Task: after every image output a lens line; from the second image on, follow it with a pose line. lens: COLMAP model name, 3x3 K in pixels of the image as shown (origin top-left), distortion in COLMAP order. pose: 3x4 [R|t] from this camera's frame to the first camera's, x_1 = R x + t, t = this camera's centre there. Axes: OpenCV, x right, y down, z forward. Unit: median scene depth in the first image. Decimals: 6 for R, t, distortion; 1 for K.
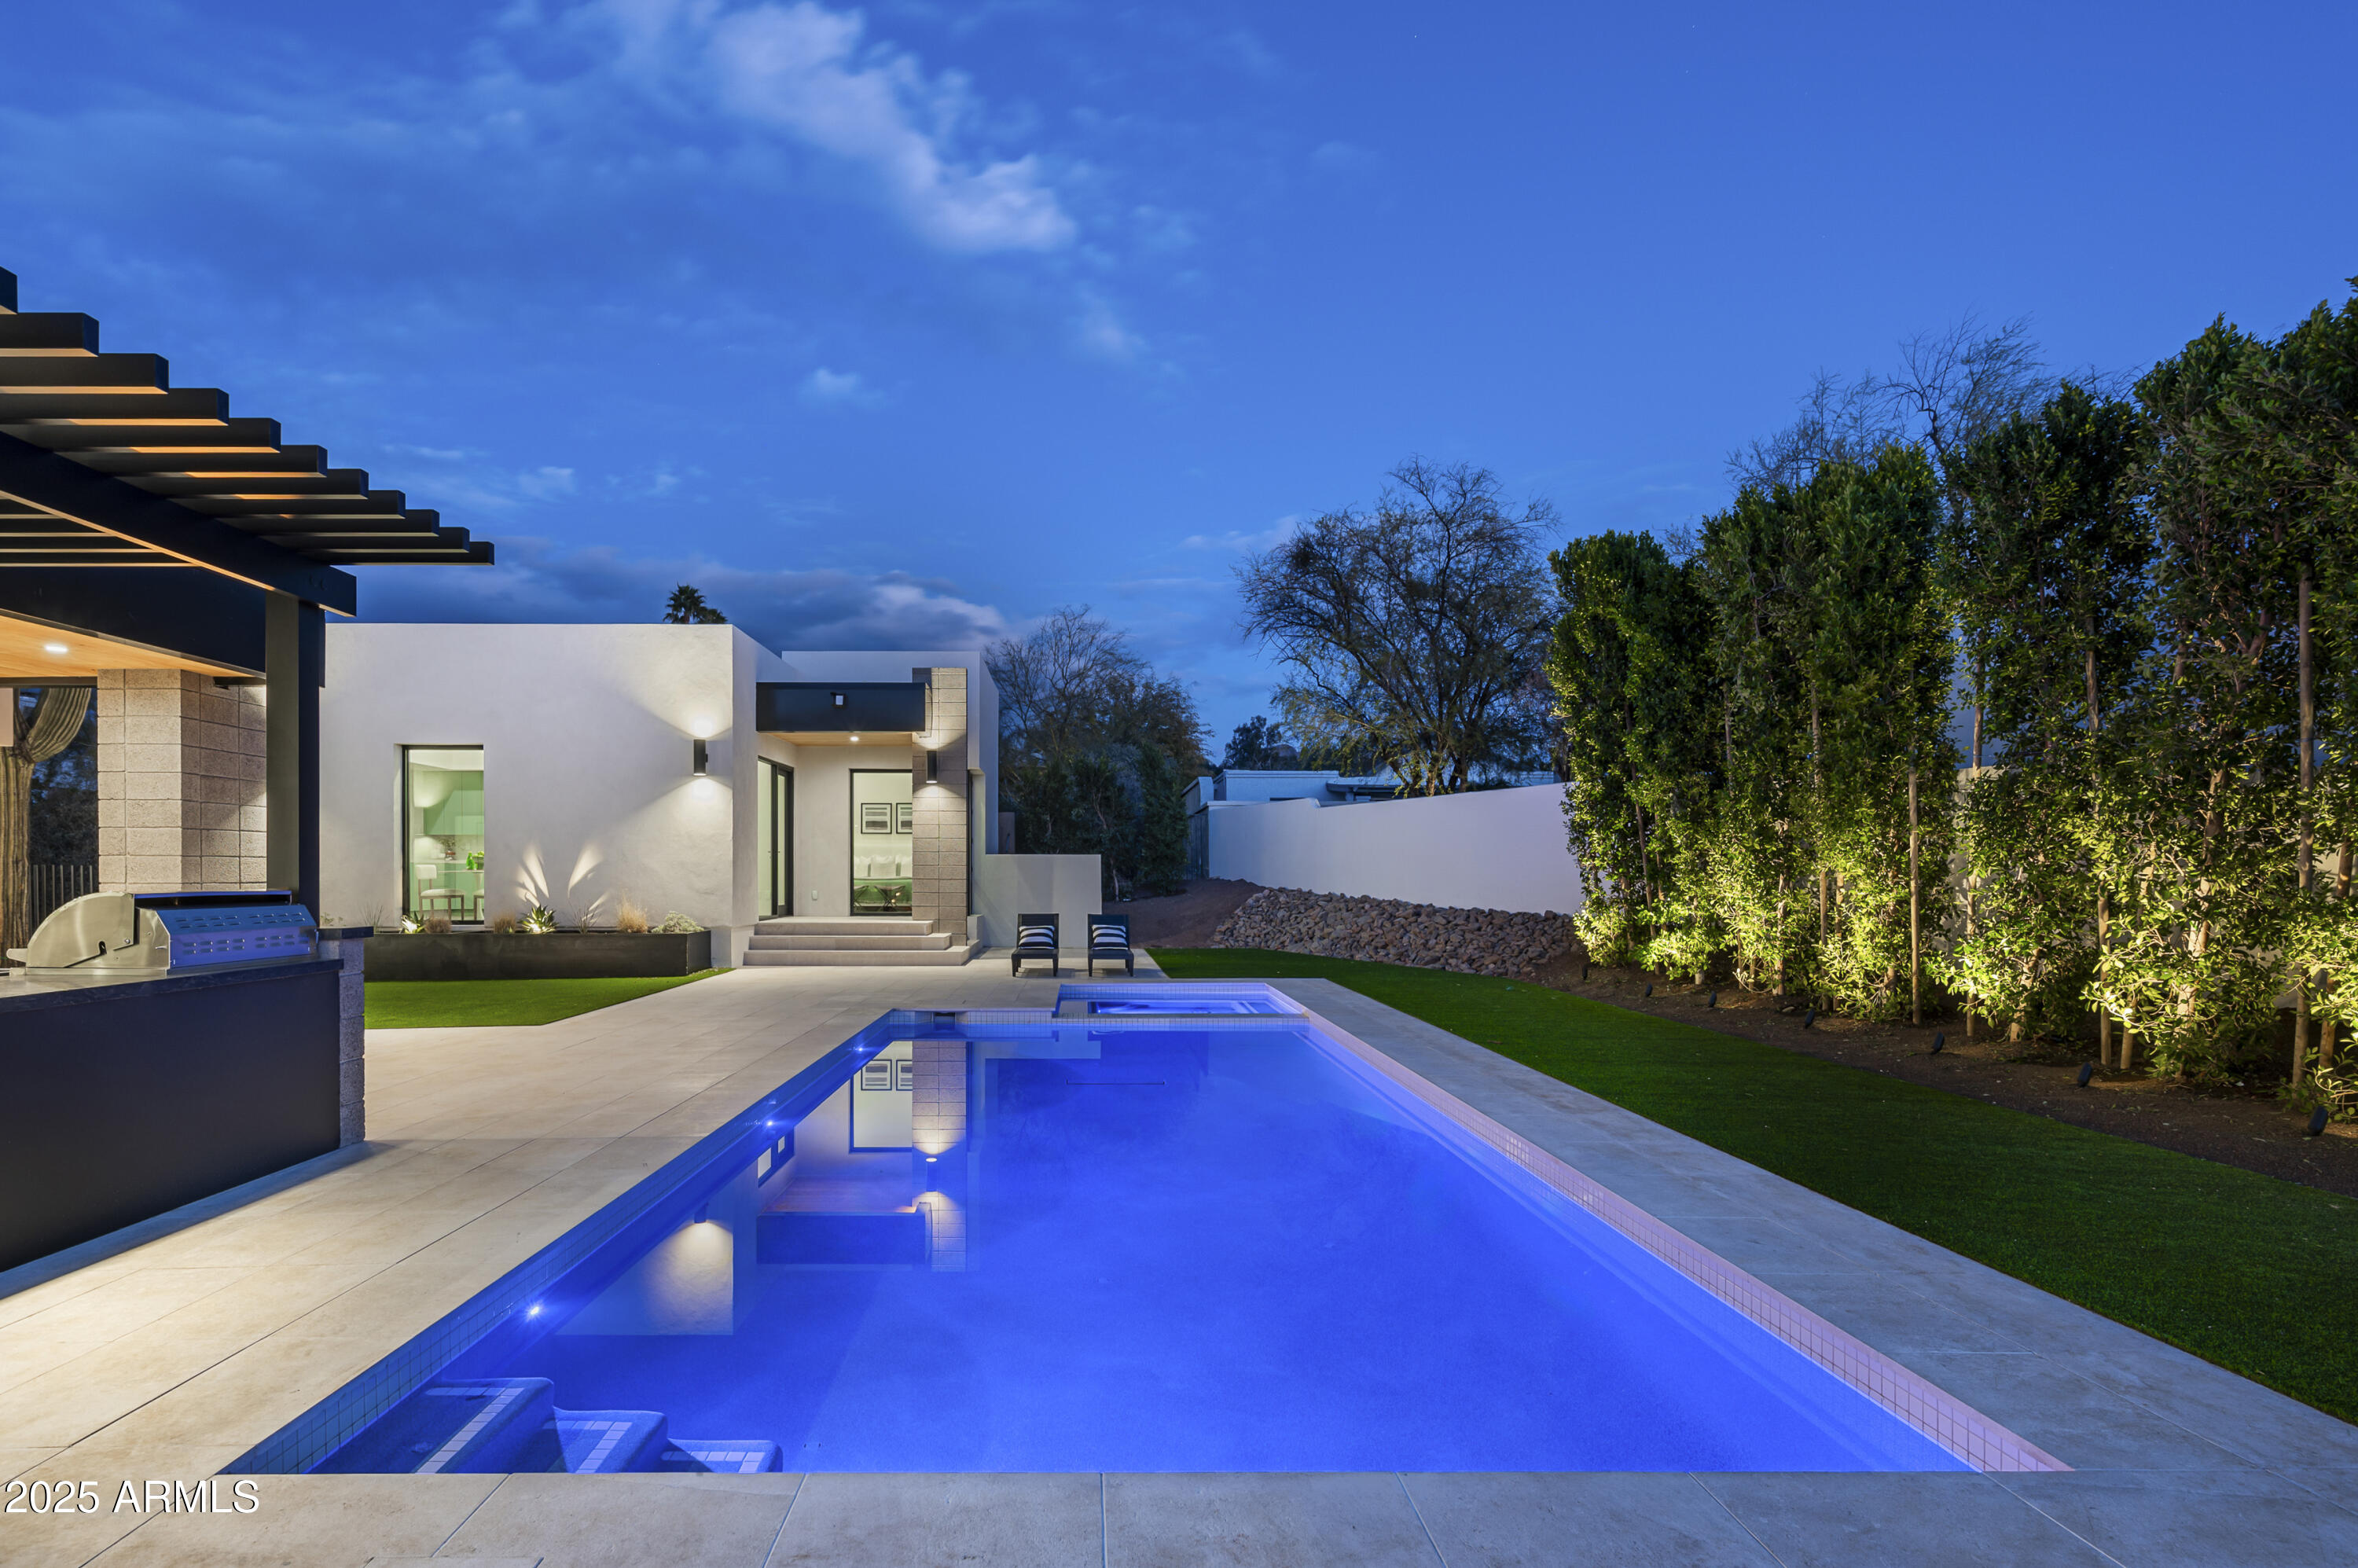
lens RADIAL K [[1181.1, 0, 1083.1], [0, 1181.1, 878.2], [0, 0, 1]] dist [0.005104, -0.000367]
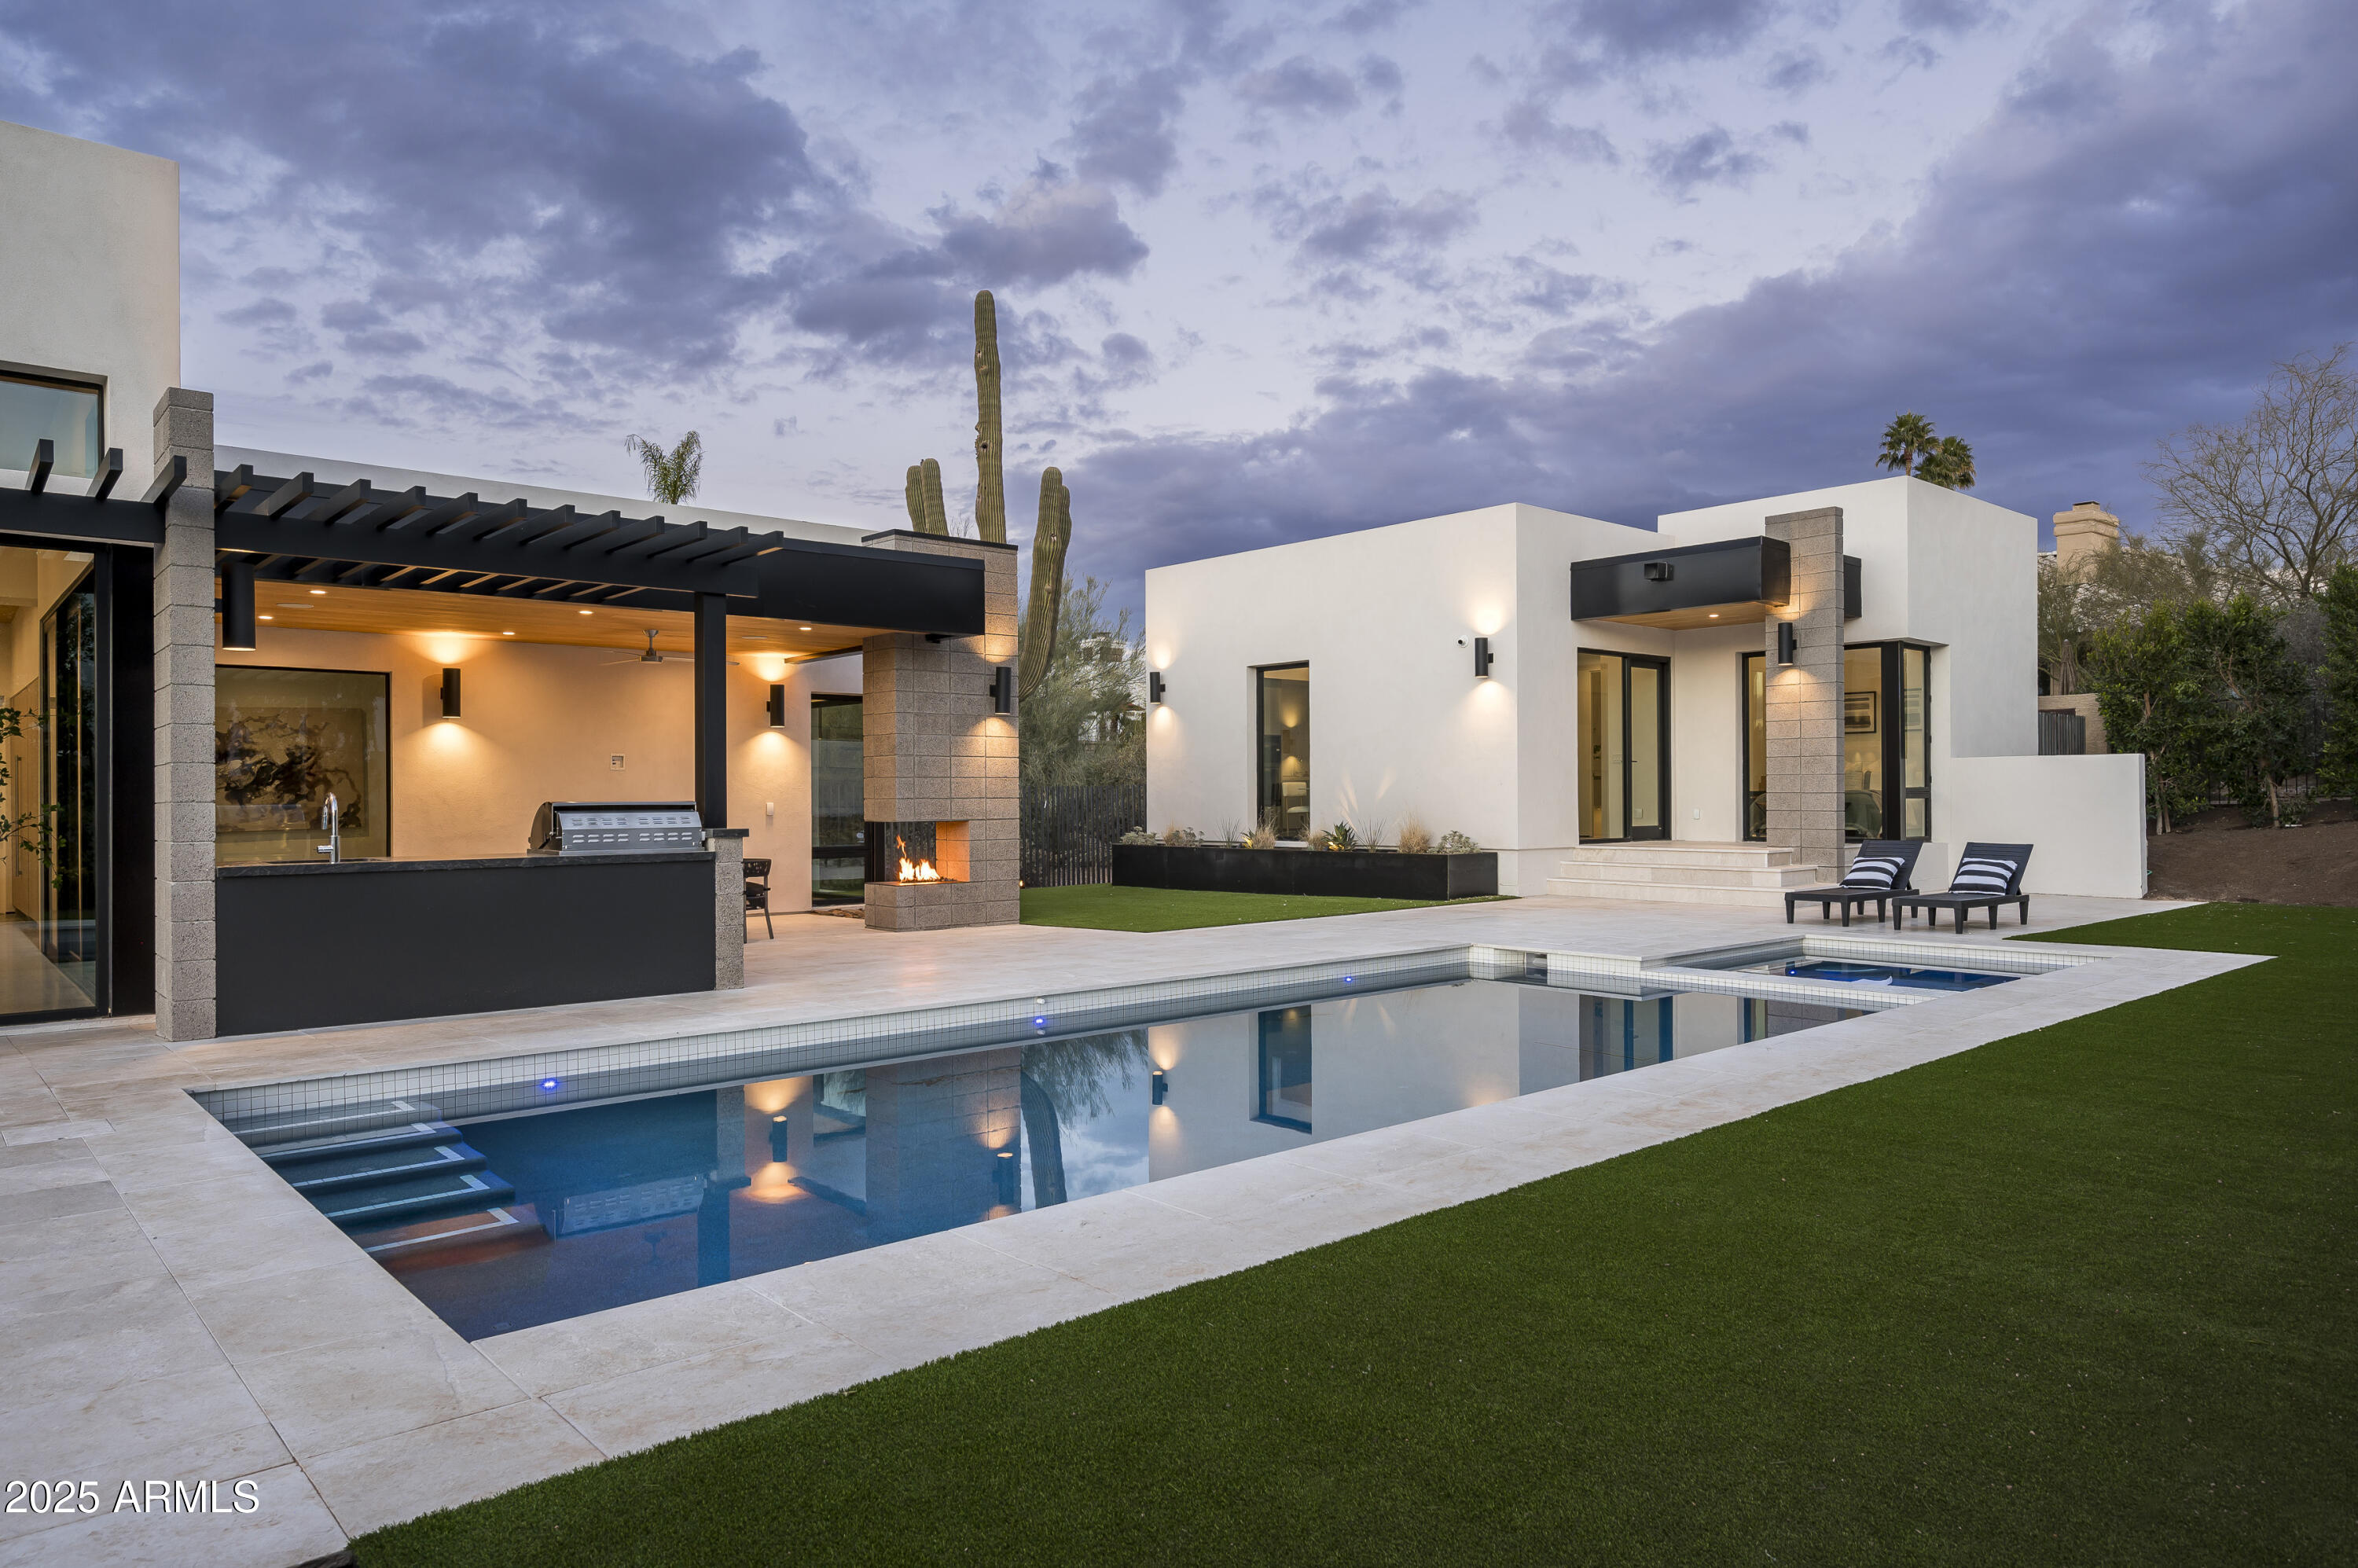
lens RADIAL K [[1471.6, 0, 1190.0], [0, 1471.6, 786.1], [0, 0, 1]] dist [0.000530, 0.000604]
pose [[0.664537, -0.010430, -0.747183, 0.349546], [0.004924, 0.999942, -0.009579, 0.004110], [0.747239, 0.002686, 0.664550, 0.096138]]
